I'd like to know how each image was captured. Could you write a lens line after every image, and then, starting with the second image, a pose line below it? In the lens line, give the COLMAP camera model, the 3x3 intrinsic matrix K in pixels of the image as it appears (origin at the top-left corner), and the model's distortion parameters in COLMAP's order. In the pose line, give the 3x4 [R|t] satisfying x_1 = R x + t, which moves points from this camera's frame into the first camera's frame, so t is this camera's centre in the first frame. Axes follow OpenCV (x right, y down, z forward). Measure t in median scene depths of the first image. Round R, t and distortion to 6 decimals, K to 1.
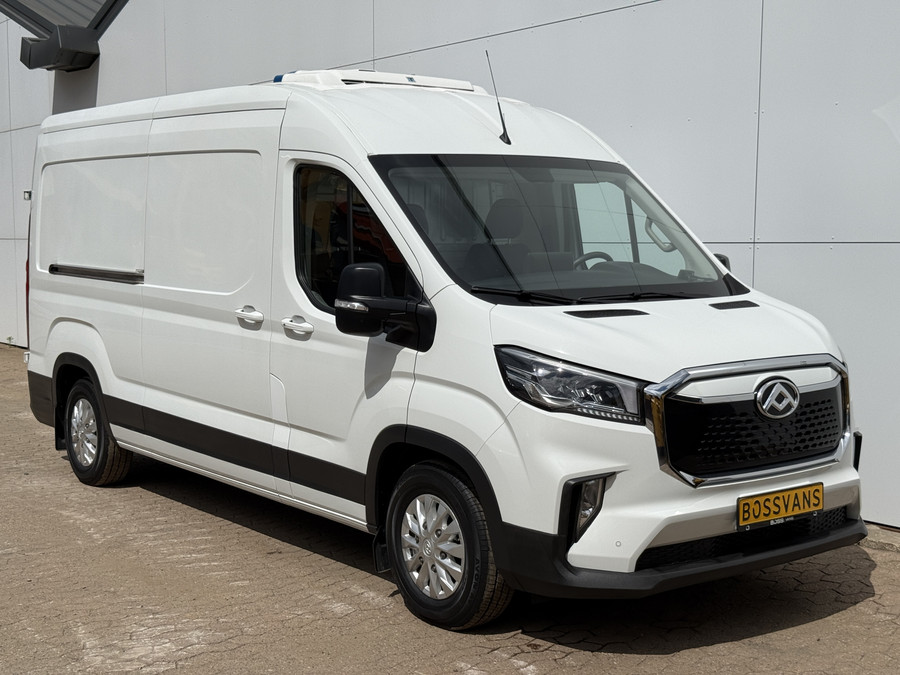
lens RADIAL K [[1267.9, 0, 450.0], [0, 1267.9, 337.5], [0, 0, 1]] dist [0.001664, 0.033951]
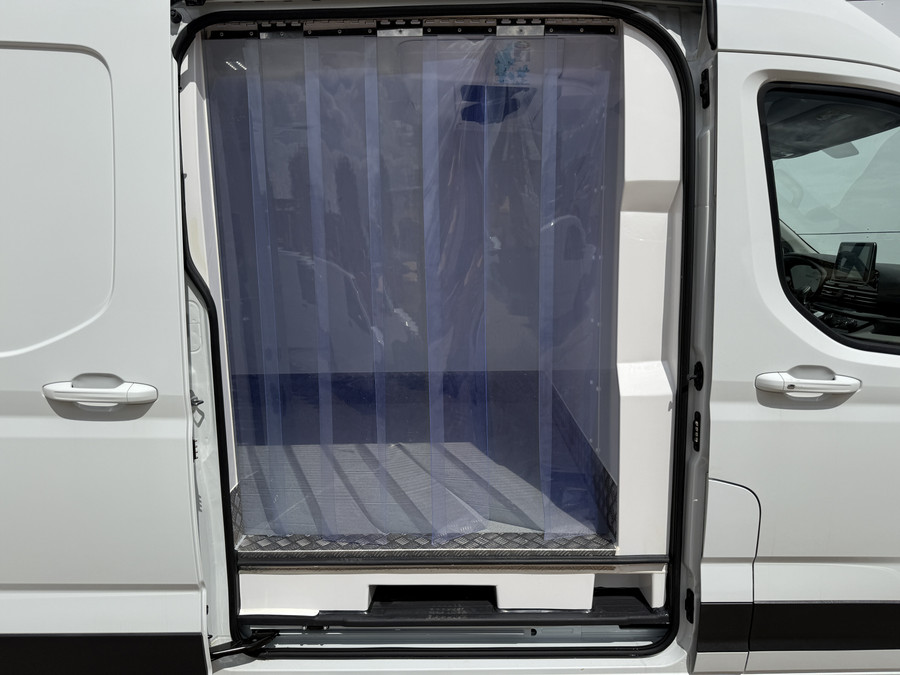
lens RADIAL K [[625.4, 0, 450.0], [0, 625.4, 337.5], [0, 0, 1]] dist [-0.000435, -0.000205]
pose [[0.615155, -0.132025, 0.777273, -0.418025], [0.084844, 0.991240, 0.101221, -0.069842], [-0.783828, 0.003680, 0.620968, 0.943528]]
